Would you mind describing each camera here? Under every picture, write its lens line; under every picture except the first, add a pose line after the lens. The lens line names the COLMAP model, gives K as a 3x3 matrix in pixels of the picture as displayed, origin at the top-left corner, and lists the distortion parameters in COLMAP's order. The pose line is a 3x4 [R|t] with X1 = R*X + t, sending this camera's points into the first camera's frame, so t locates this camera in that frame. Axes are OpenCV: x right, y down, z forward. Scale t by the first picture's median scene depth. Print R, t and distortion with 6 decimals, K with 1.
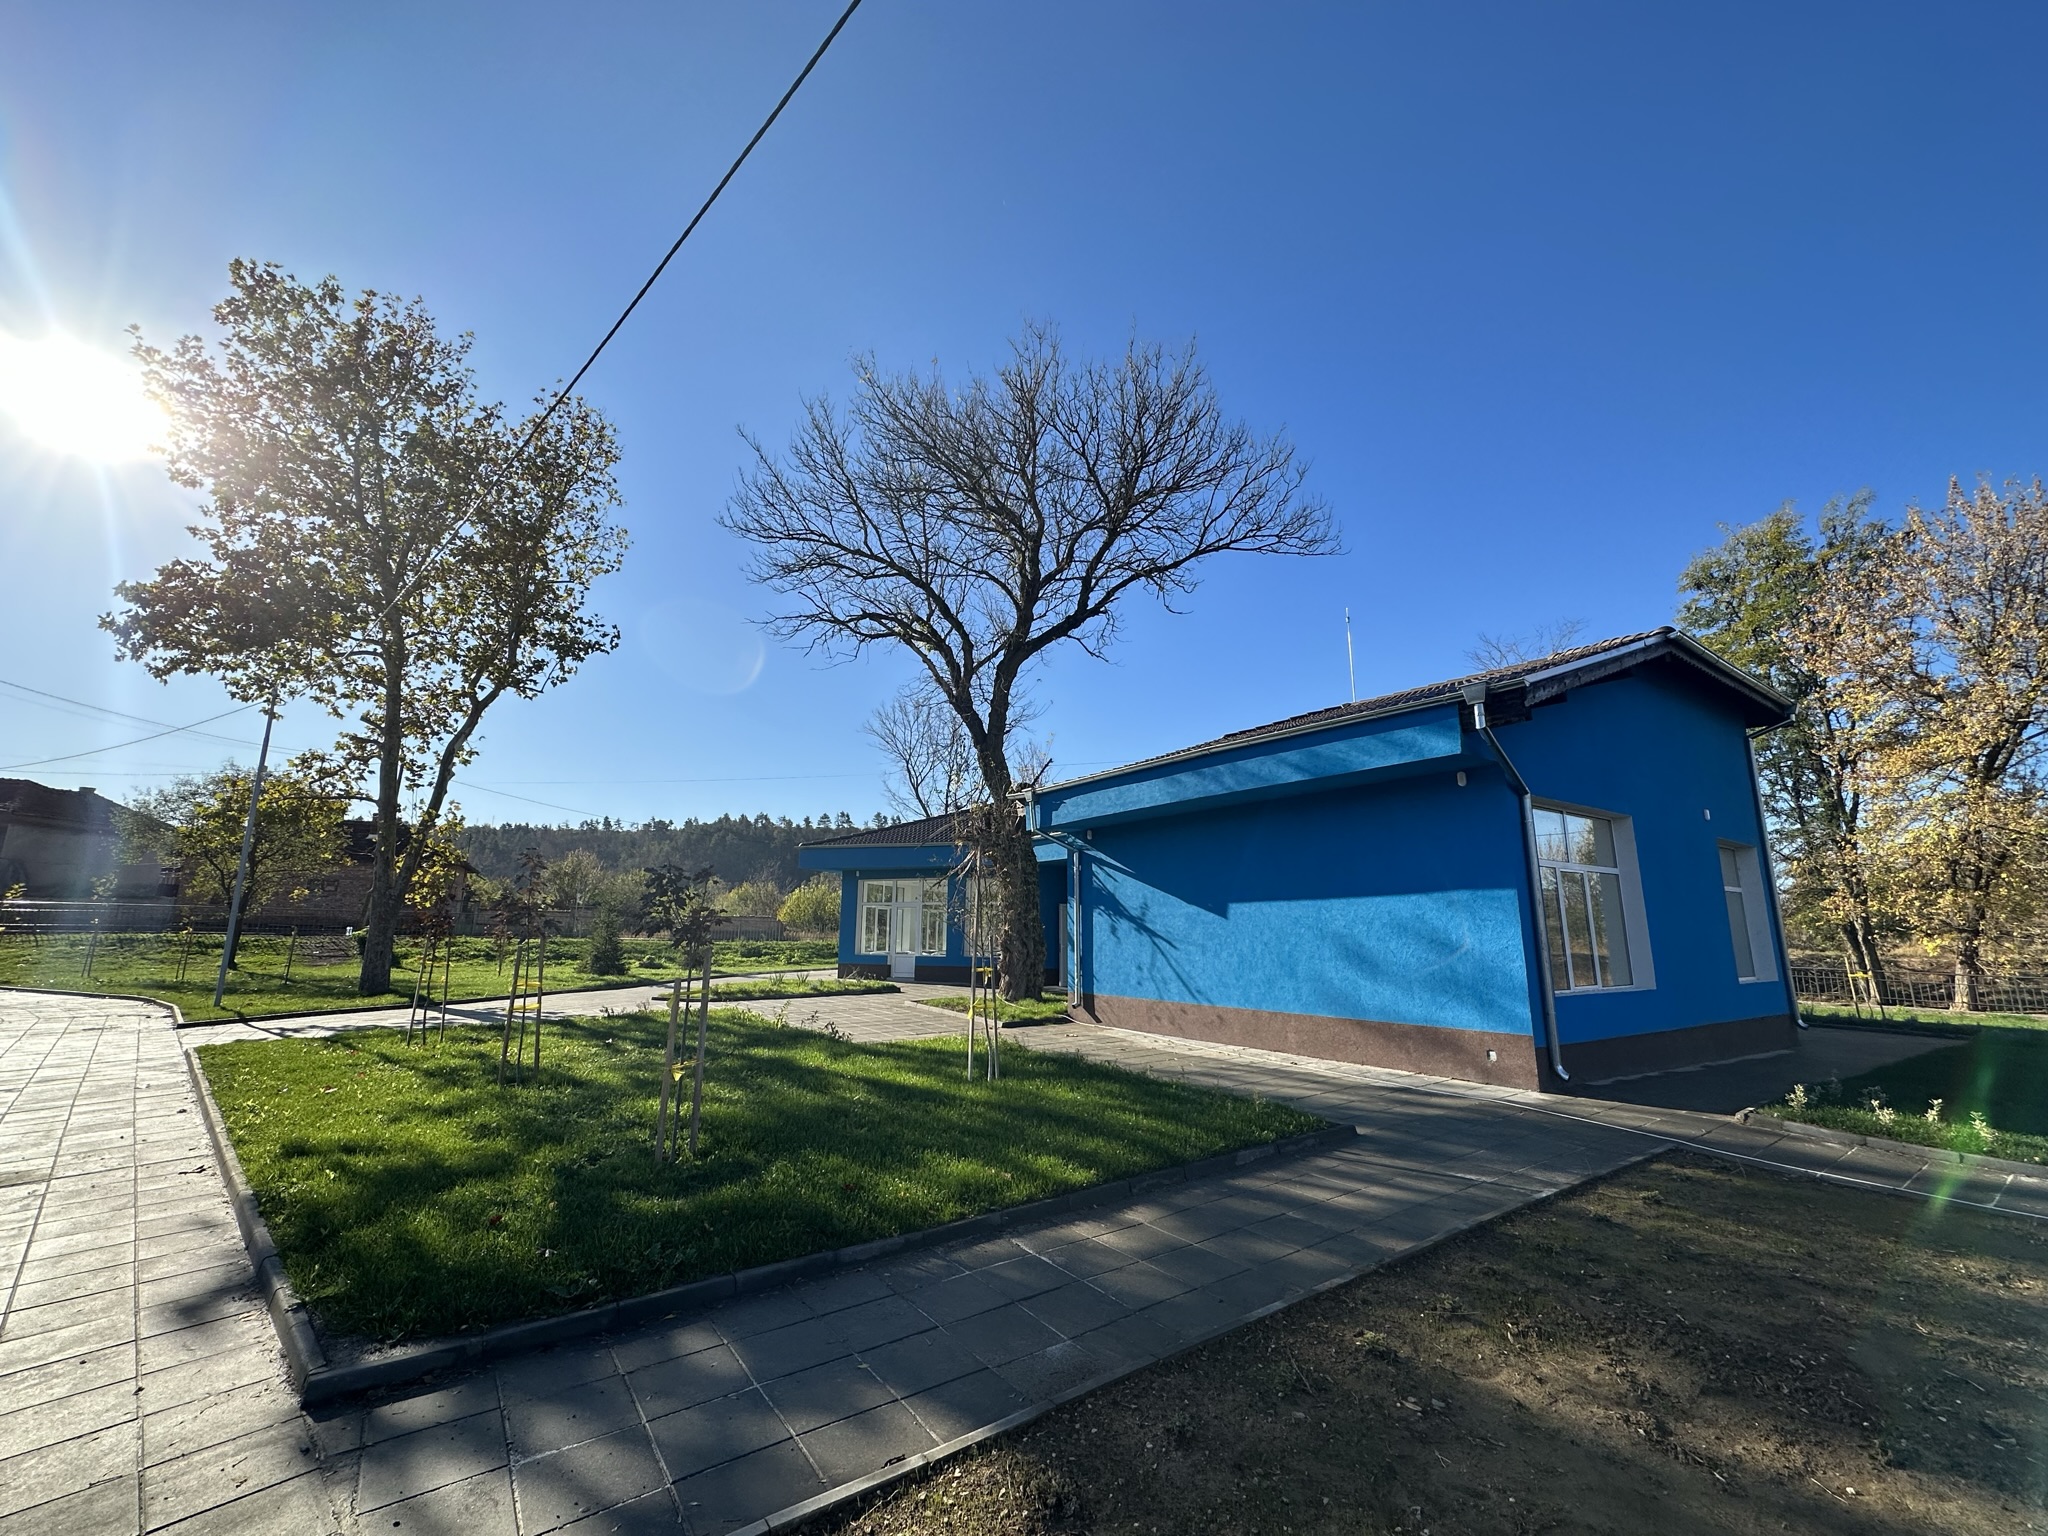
lens RADIAL K [[811.7, 0, 1024.0], [0, 811.7, 768.0], [0, 0, 1]] dist [-0.006132, 0.000389]
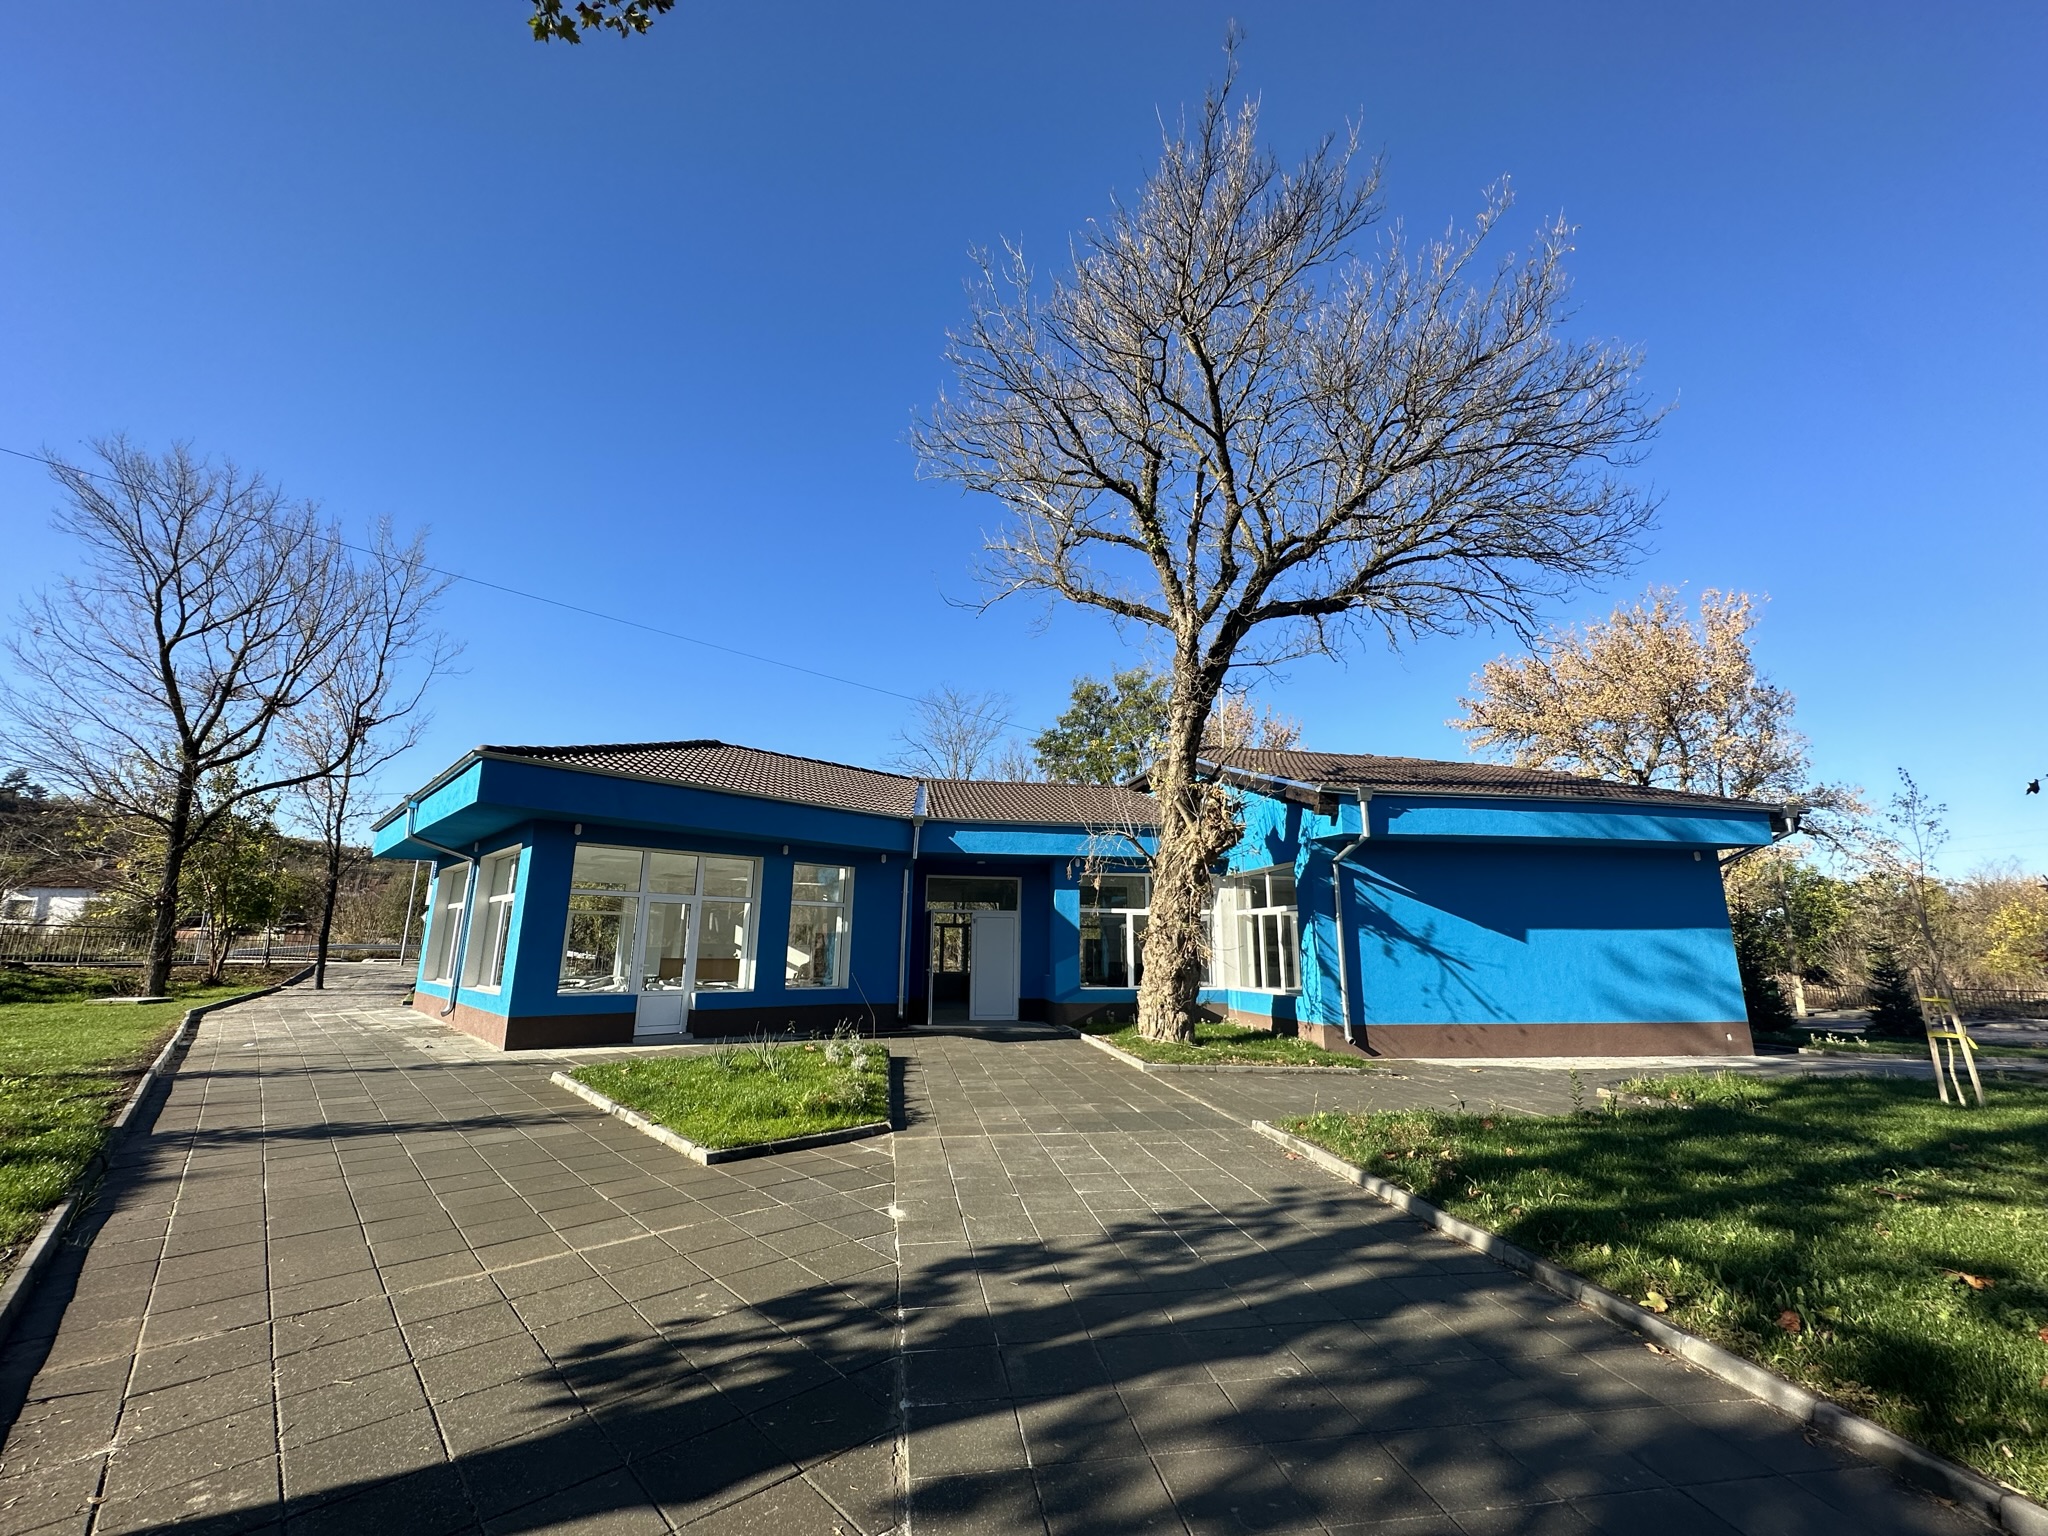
lens RADIAL K [[817.5, 0, 1024.0], [0, 817.5, 768.0], [0, 0, 1]] dist [-0.000115, 0.000183]
pose [[0.439921, 0.189365, 0.877844, -0.942612], [-0.185022, 0.975655, -0.117742, 0.181631], [-0.878770, -0.110624, 0.464248, 0.955157]]
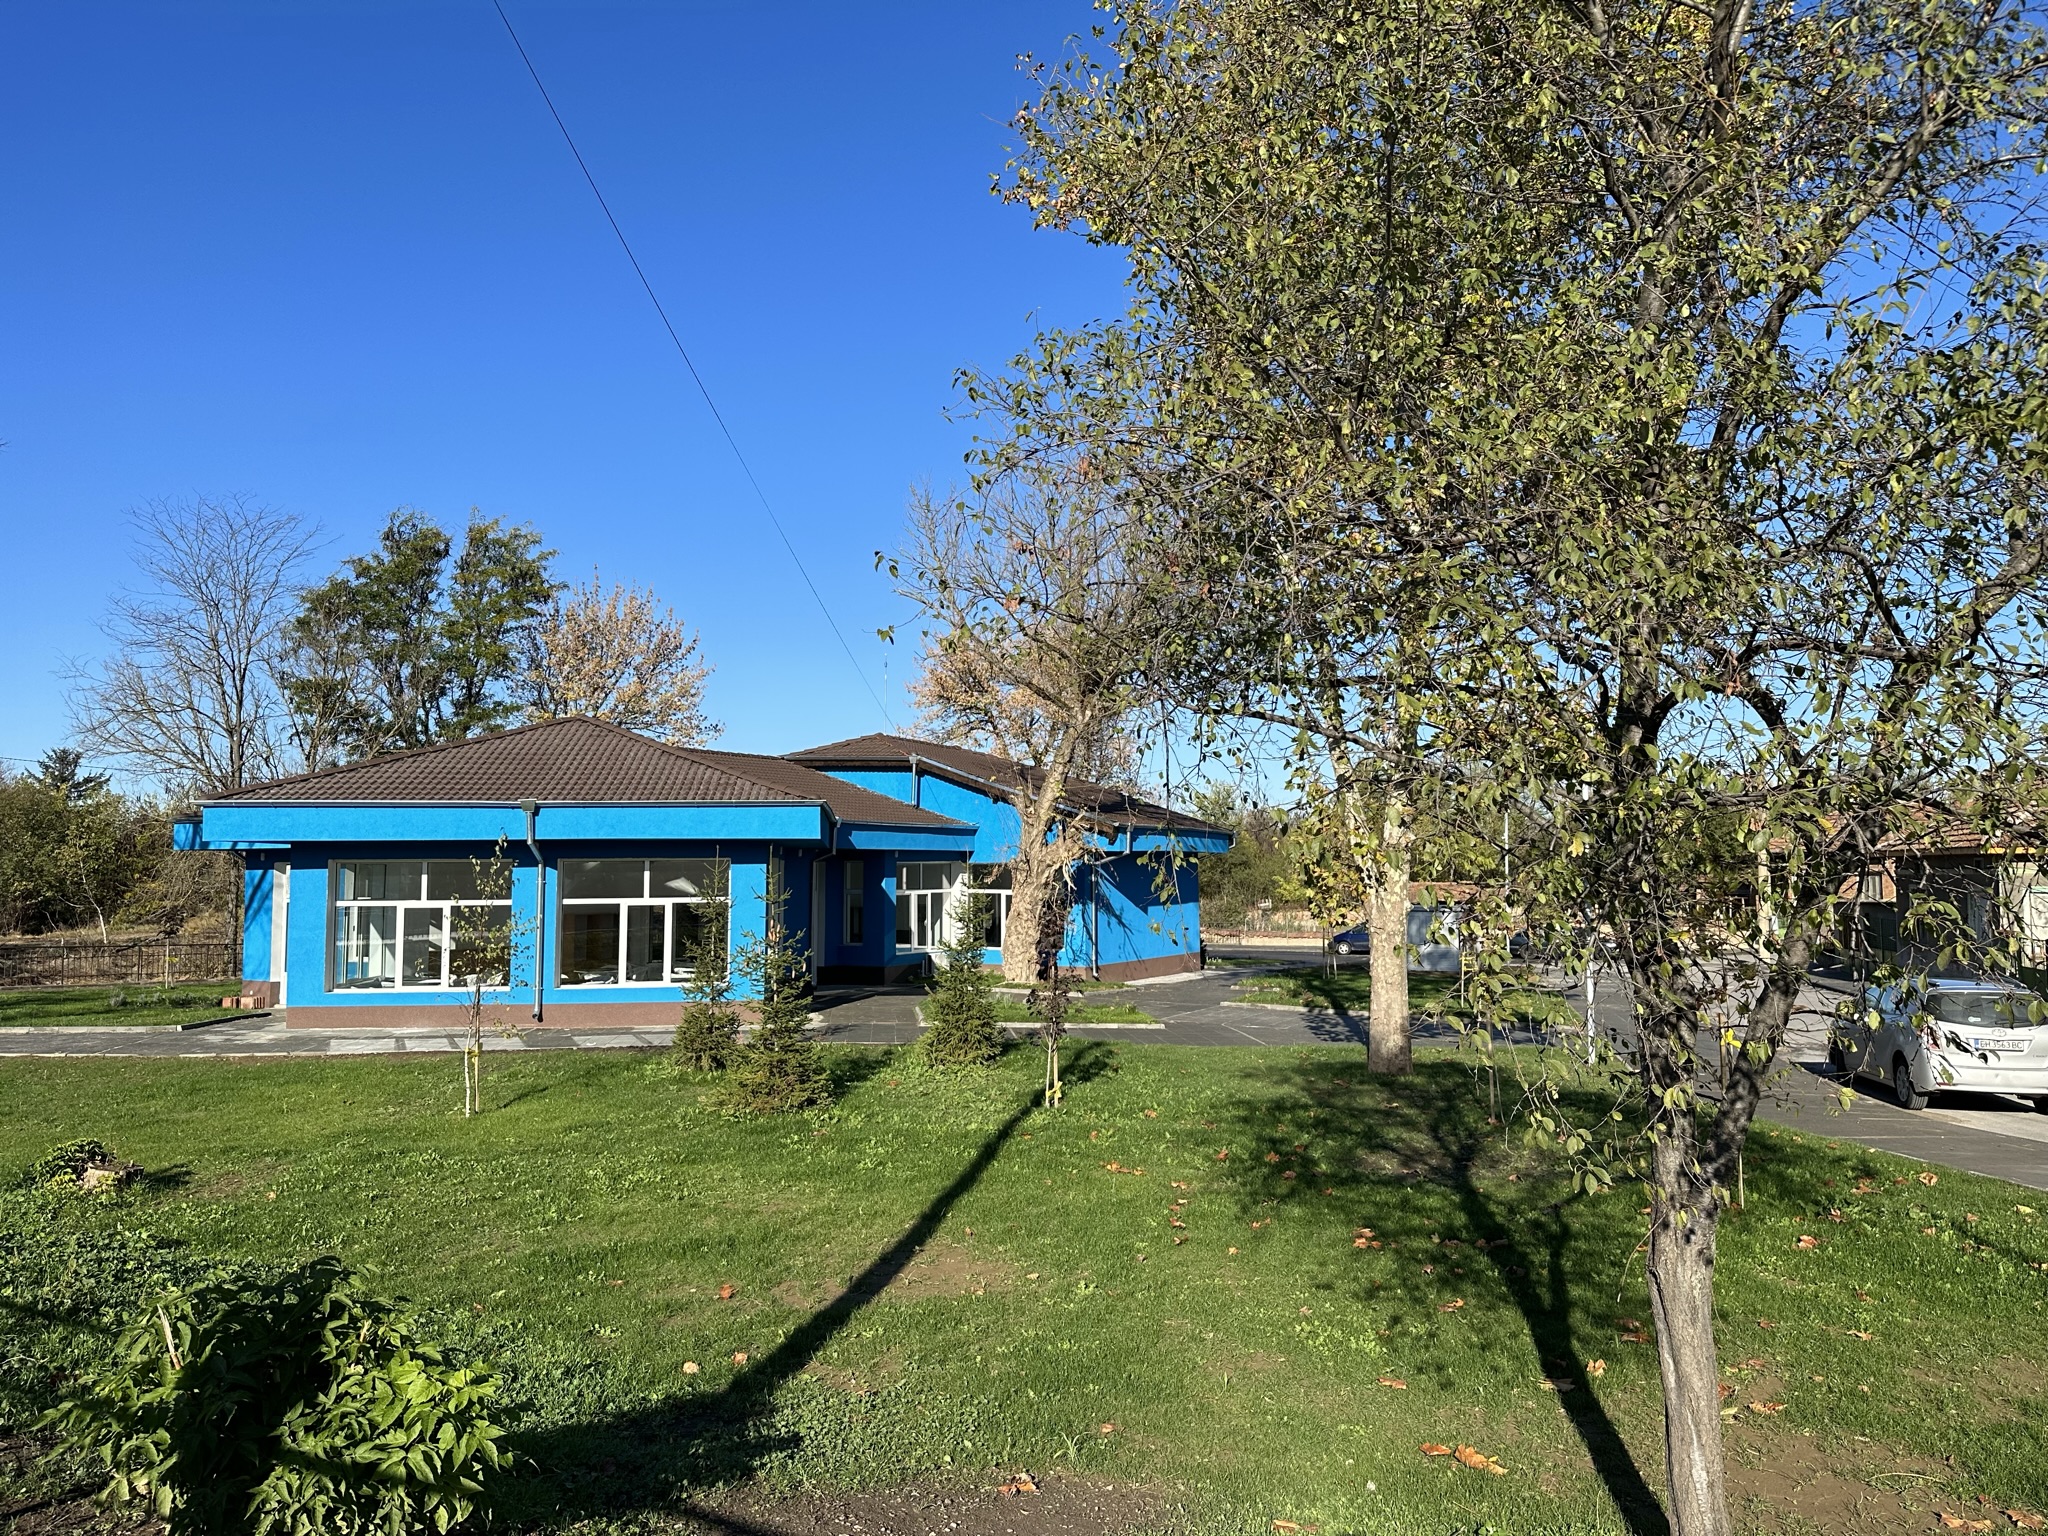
lens RADIAL K [[1388.6, 0, 1024.0], [0, 1388.6, 768.0], [0, 0, 1]] dist [0.130300, -0.223038]
pose [[-0.437780, 0.061469, 0.896978, -2.152959], [-0.181200, 0.971157, -0.154988, 0.352610], [-0.880634, -0.230383, -0.414015, 2.265439]]
